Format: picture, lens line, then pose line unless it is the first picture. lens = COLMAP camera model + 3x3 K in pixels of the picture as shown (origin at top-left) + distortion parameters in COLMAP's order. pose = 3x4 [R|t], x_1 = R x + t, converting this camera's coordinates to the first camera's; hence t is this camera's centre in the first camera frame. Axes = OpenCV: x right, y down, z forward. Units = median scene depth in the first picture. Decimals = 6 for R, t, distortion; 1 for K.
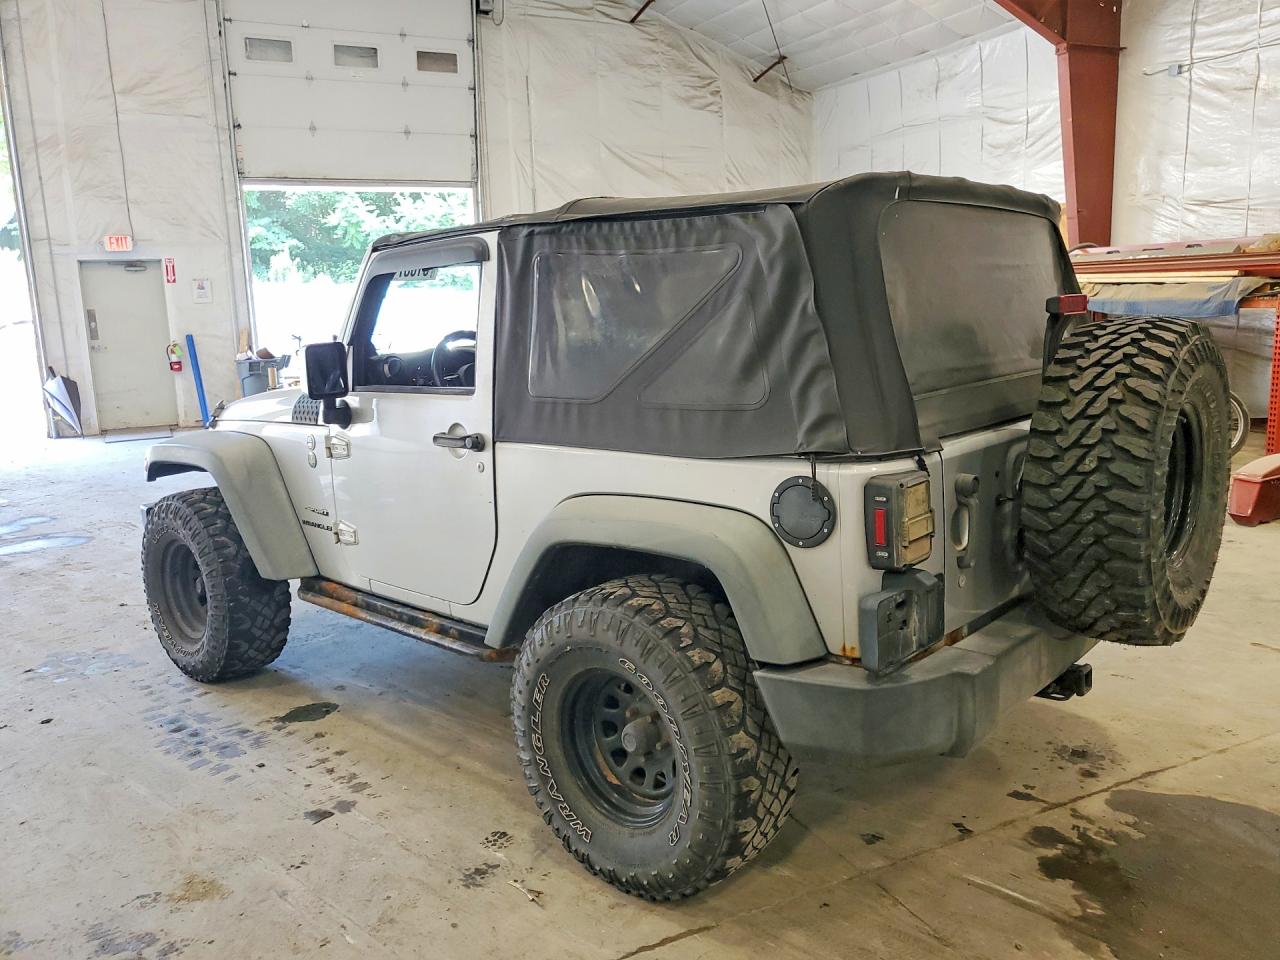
lens RADIAL K [[982.6, 0, 639.5], [0, 982.6, 481.5], [0, 0, 1]] dist [-0.001754, 0.022447]
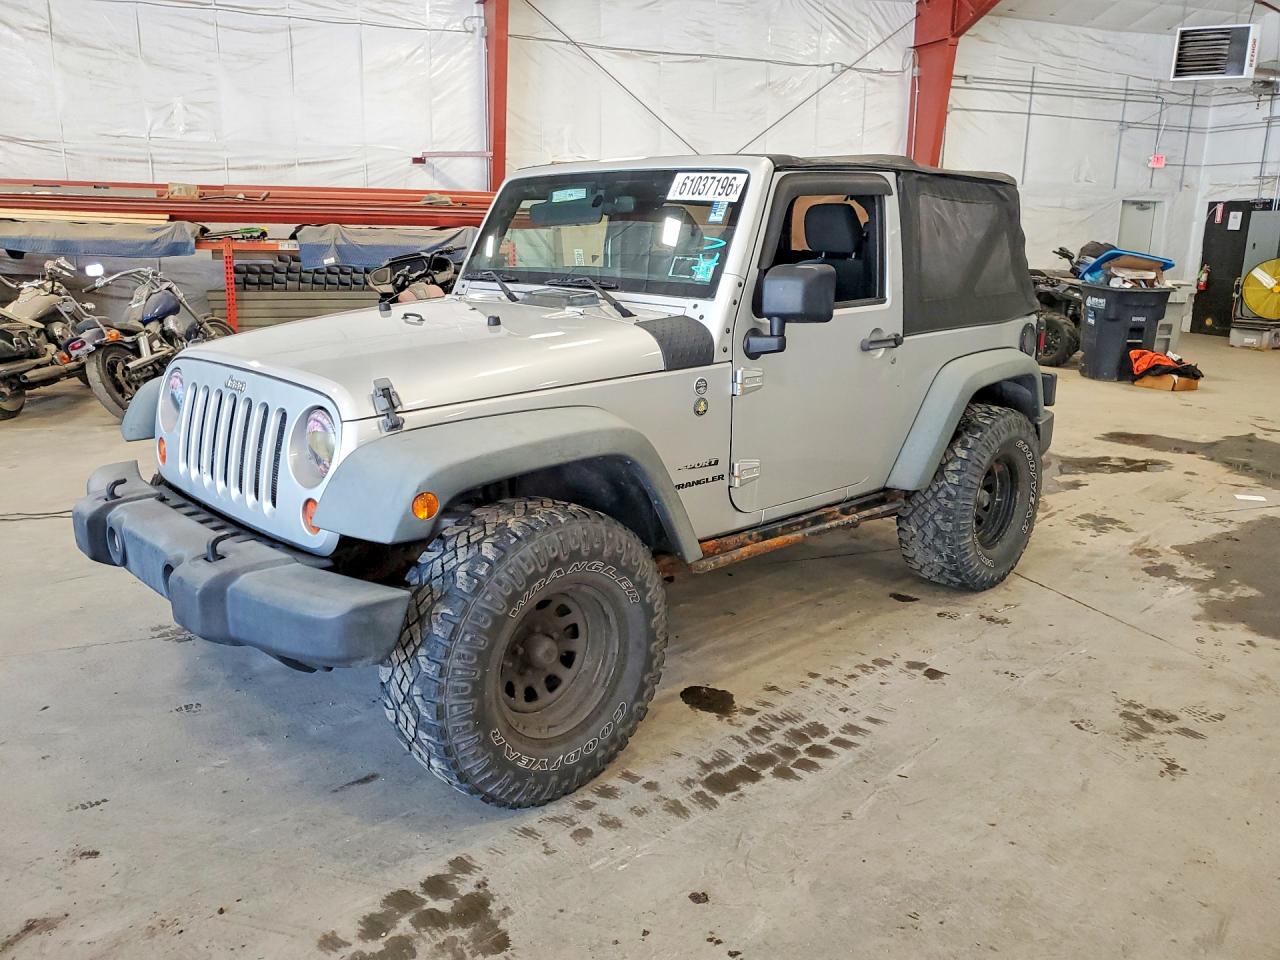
lens RADIAL K [[982.6, 0, 640.1], [0, 982.6, 470.9], [0, 0, 1]] dist [-0.001754, 0.022447]
pose [[0.088825, -0.203490, 0.975039, -1.235350], [0.165474, 0.968320, 0.187013, -0.141047], [-0.982206, 0.144733, 0.119684, 1.005599]]
